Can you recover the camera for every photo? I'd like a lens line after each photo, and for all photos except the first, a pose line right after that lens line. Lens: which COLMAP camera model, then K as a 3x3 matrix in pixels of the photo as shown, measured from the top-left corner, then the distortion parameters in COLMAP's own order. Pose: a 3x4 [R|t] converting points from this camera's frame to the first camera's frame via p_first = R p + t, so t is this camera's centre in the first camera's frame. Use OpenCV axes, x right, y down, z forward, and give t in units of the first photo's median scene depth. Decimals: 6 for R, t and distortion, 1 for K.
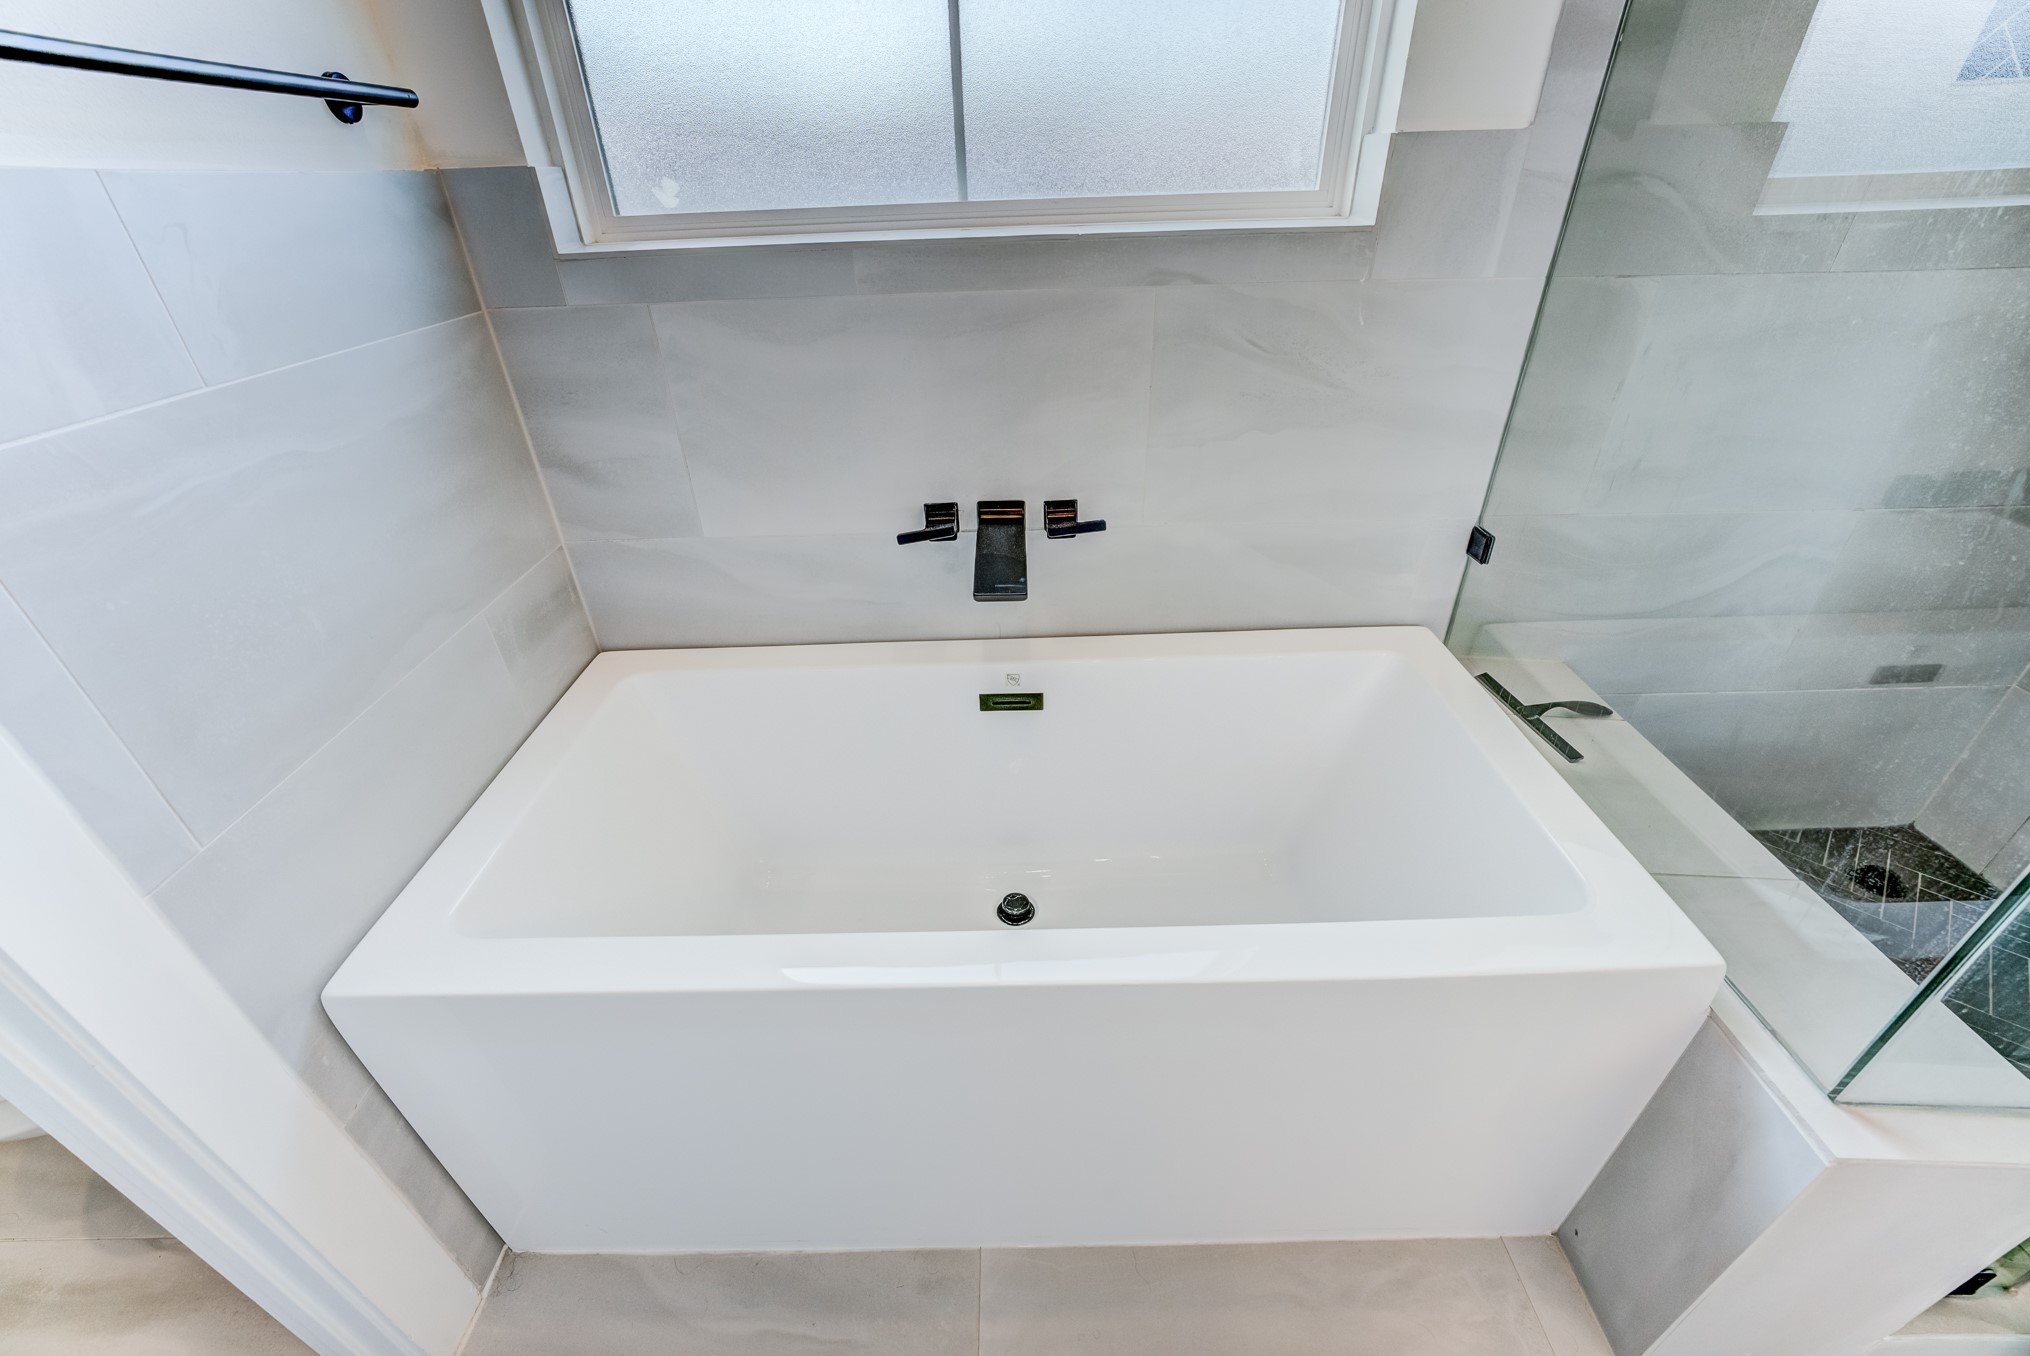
lens RADIAL K [[816.1, 0, 1015.5], [0, 816.1, 685.4], [0, 0, 1]] dist [-0.014211, 0.001982]
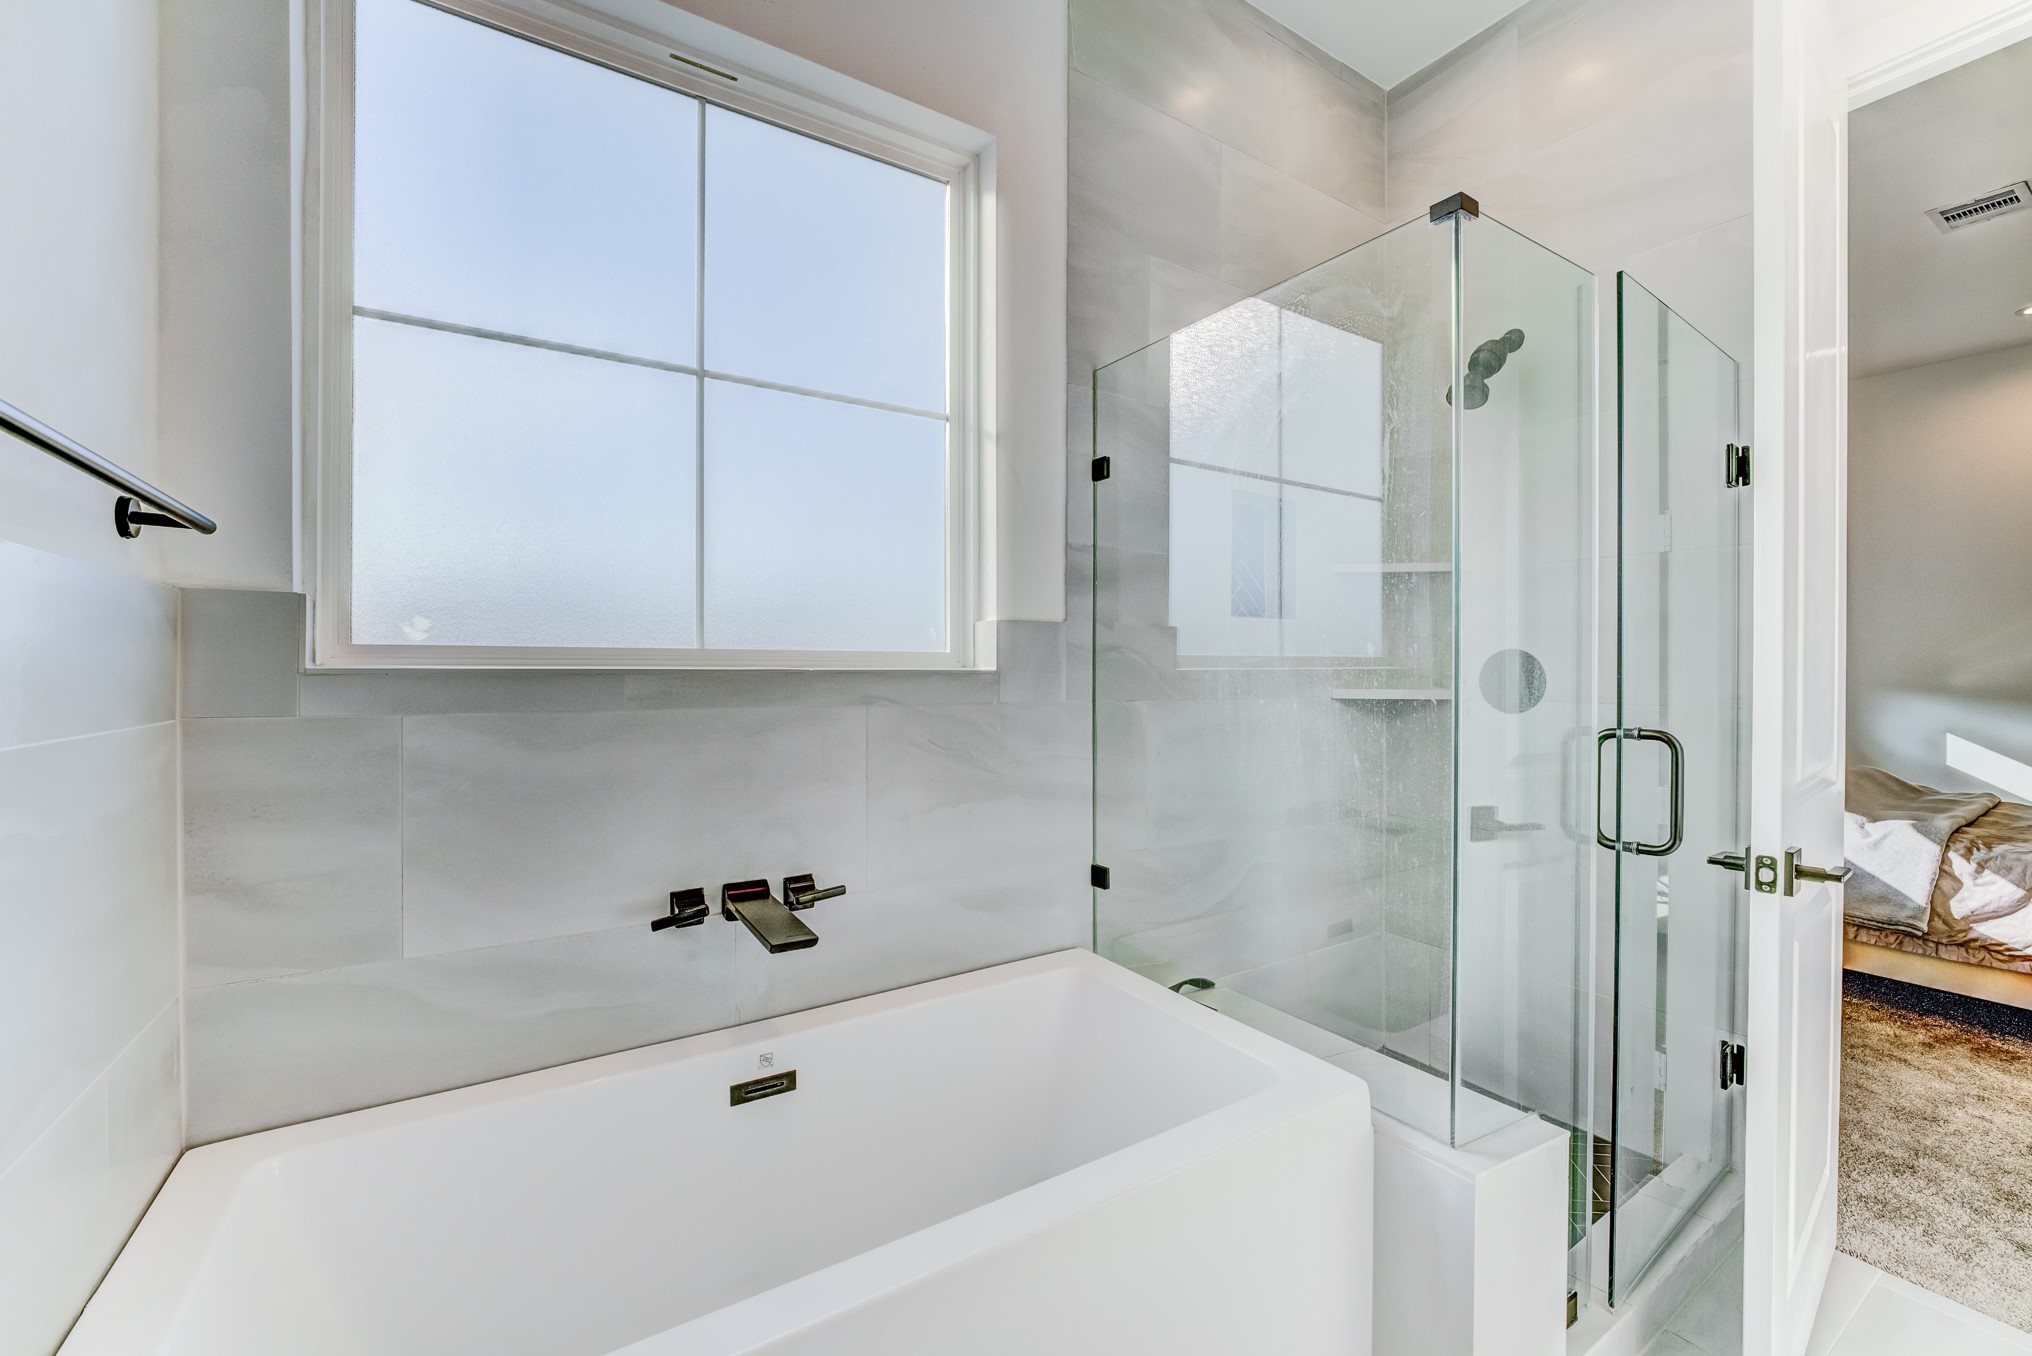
lens RADIAL K [[846.7, 0, 1016.0], [0, 846.7, 678.0], [0, 0, 1]] dist [-0.001355, -0.000053]
pose [[0.836279, 0.027776, 0.547601, -0.372040], [0.273418, 0.844559, -0.460394, 0.179692], [-0.475269, 0.534742, 0.698692, -0.125009]]
